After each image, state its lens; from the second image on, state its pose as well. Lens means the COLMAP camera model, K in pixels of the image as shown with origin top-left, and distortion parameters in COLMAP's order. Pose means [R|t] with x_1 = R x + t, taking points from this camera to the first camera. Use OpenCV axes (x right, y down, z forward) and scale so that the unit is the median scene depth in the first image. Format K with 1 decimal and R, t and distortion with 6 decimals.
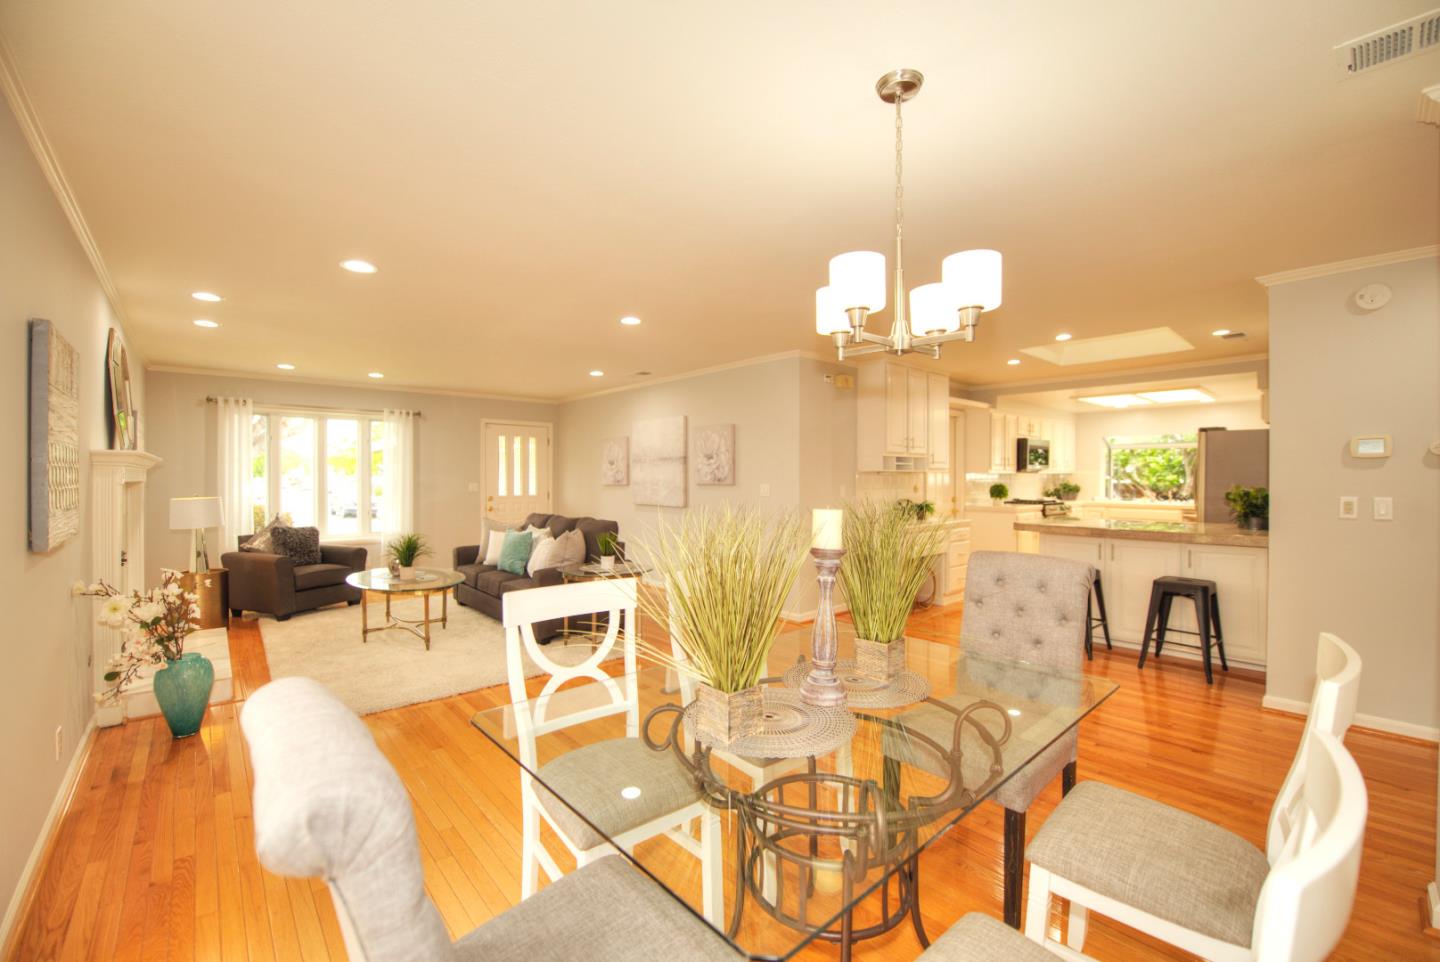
lens RADIAL K [[592.6, 0, 725.6], [0, 592.6, 482.1], [0, 0, 1]] dist [-0.020462, -0.000775]
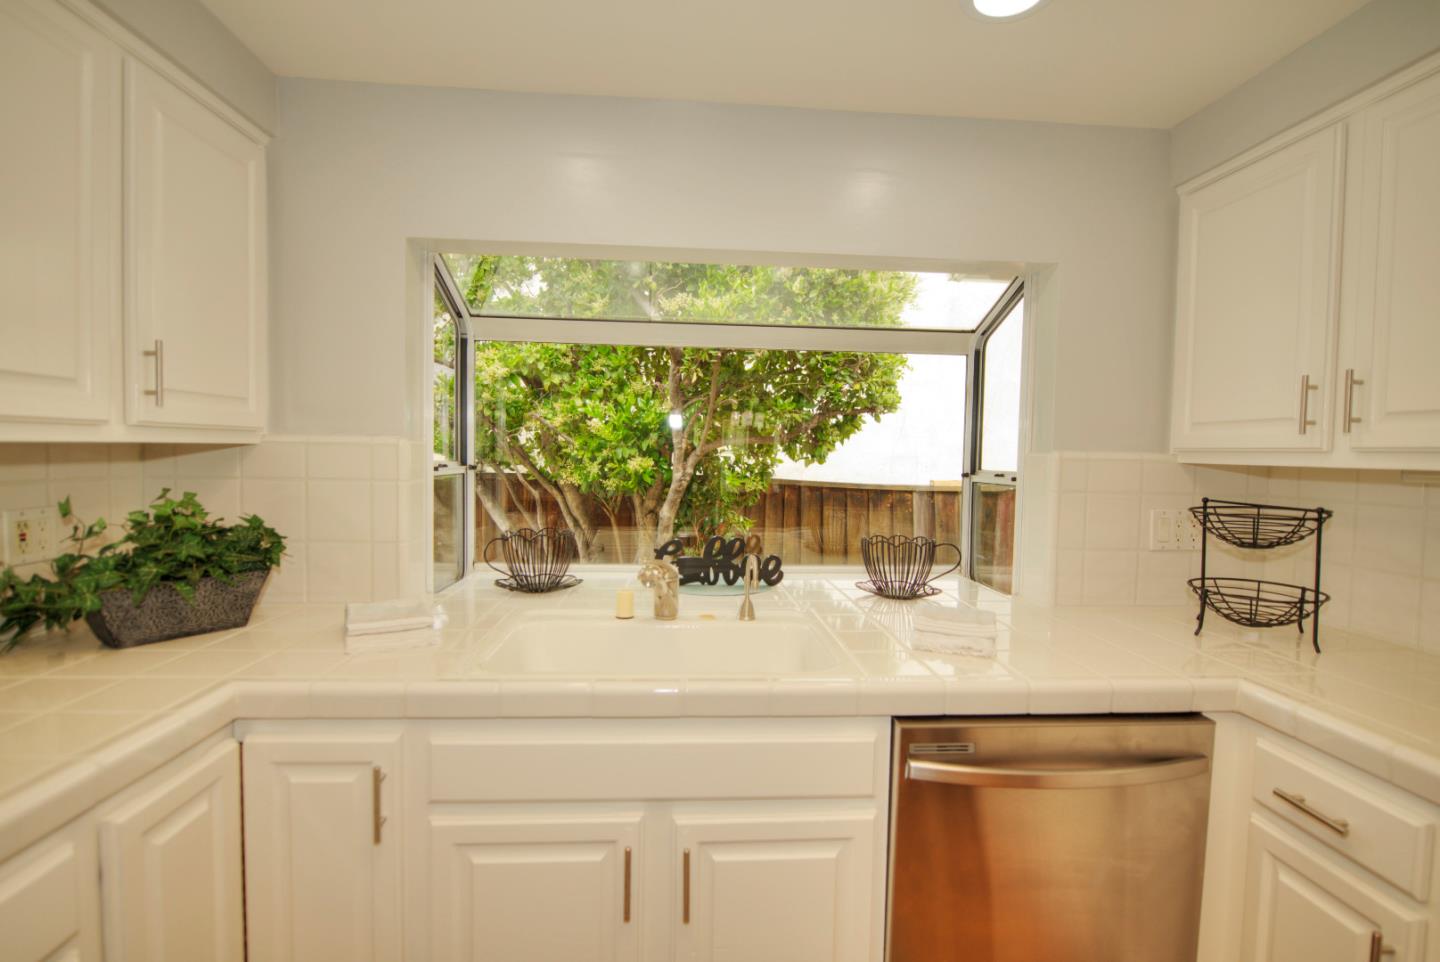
lens RADIAL K [[672.2, 0, 722.9], [0, 672.2, 479.8], [0, 0, 1]] dist [-0.017168, 0.000973]
pose [[0.610431, -0.015780, 0.791912, 0.912179], [-0.016193, 0.999344, 0.032395, -0.023272], [-0.791904, -0.032598, 0.609775, 1.364822]]
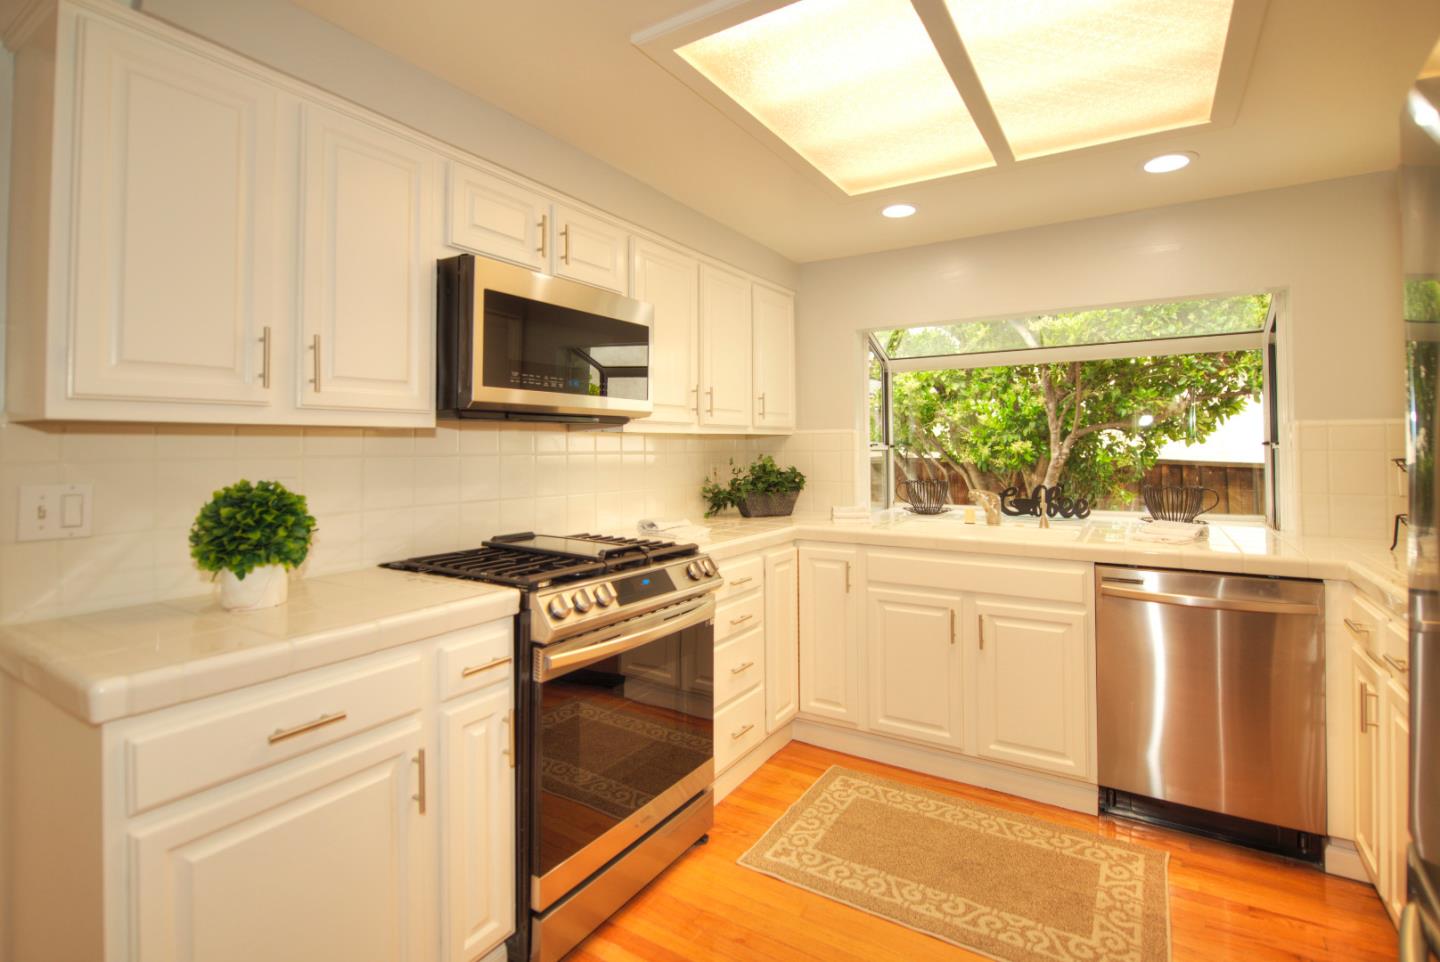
lens RADIAL K [[672.2, 0, 722.4], [0, 672.2, 429.5], [0, 0, 1]] dist [-0.017168, 0.000973]
pose [[0.960808, 0.006090, 0.277148, 0.767705], [0.003689, 0.999389, -0.034749, -0.007958], [-0.277190, 0.034409, 0.960199, 1.091232]]
